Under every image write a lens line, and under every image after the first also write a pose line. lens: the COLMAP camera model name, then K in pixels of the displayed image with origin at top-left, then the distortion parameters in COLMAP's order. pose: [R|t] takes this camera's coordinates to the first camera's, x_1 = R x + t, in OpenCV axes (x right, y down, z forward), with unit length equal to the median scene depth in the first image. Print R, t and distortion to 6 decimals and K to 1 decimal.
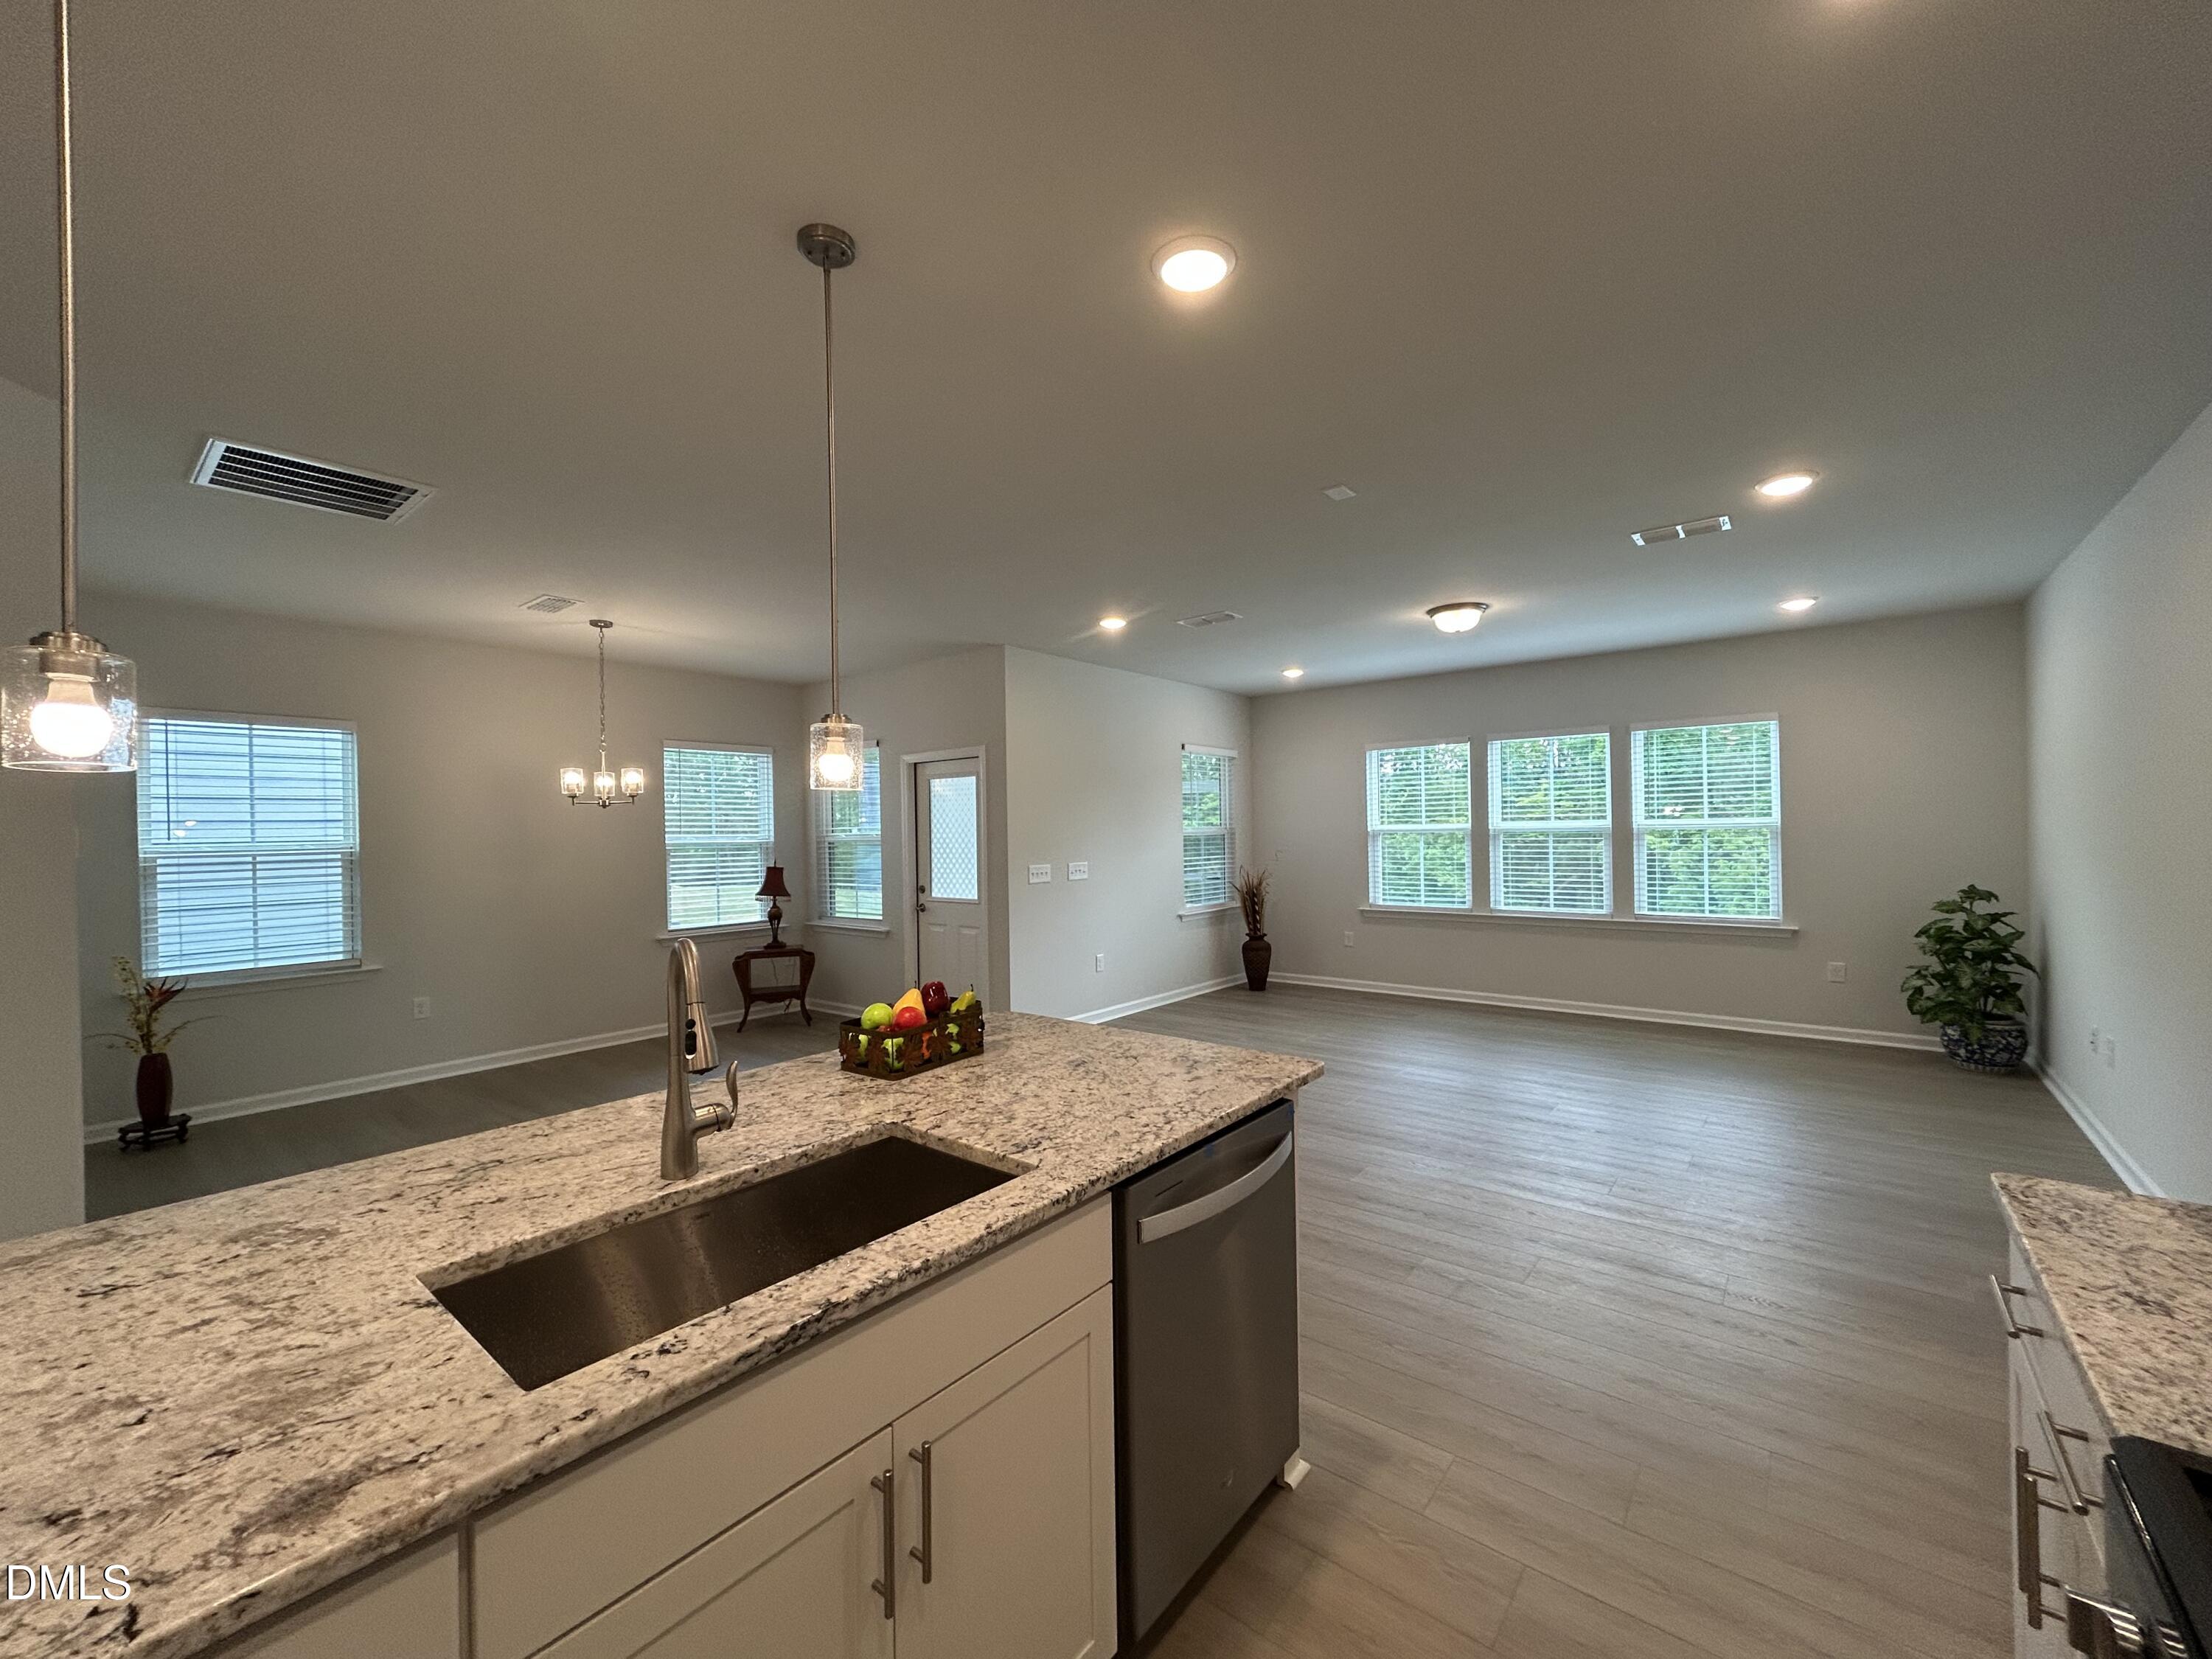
lens RADIAL K [[887.9, 0, 1106.0], [0, 887.9, 829.5], [0, 0, 1]] dist [0.012856, -0.004801]
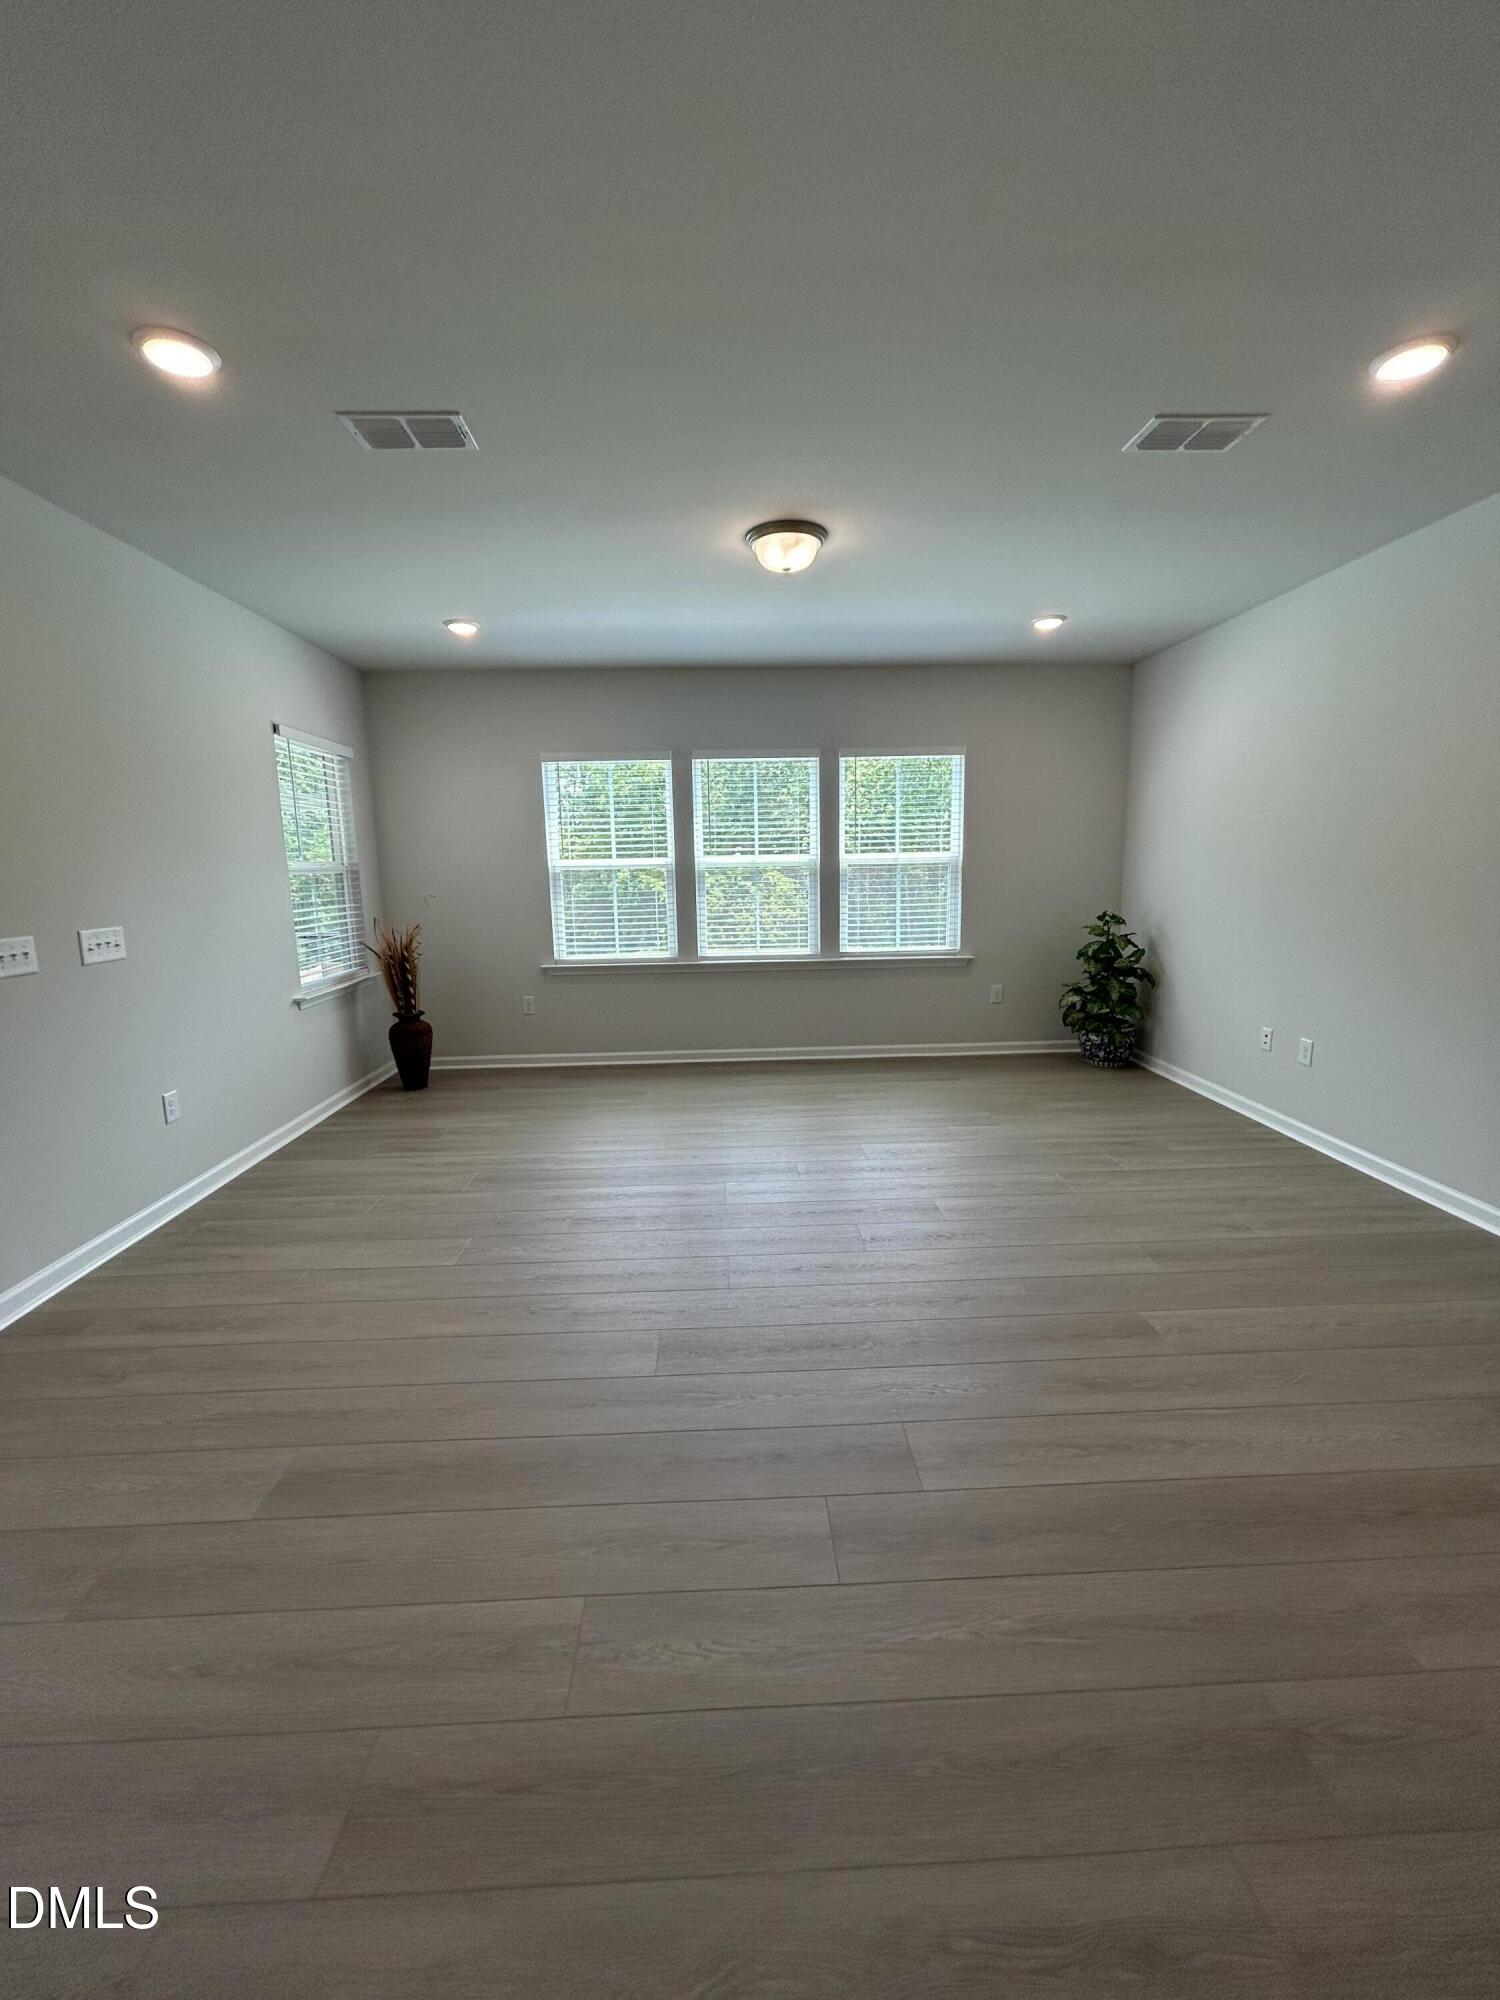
lens RADIAL K [[802.8, 0, 750.0], [0, 802.8, 1000.0], [0, 0, 1]] dist [0.012856, -0.004801]
pose [[0.754932, -0.108388, 0.646785, -0.069378], [0.005899, 0.987330, 0.158571, 0.007720], [-0.655777, -0.115895, 0.746006, 0.512052]]
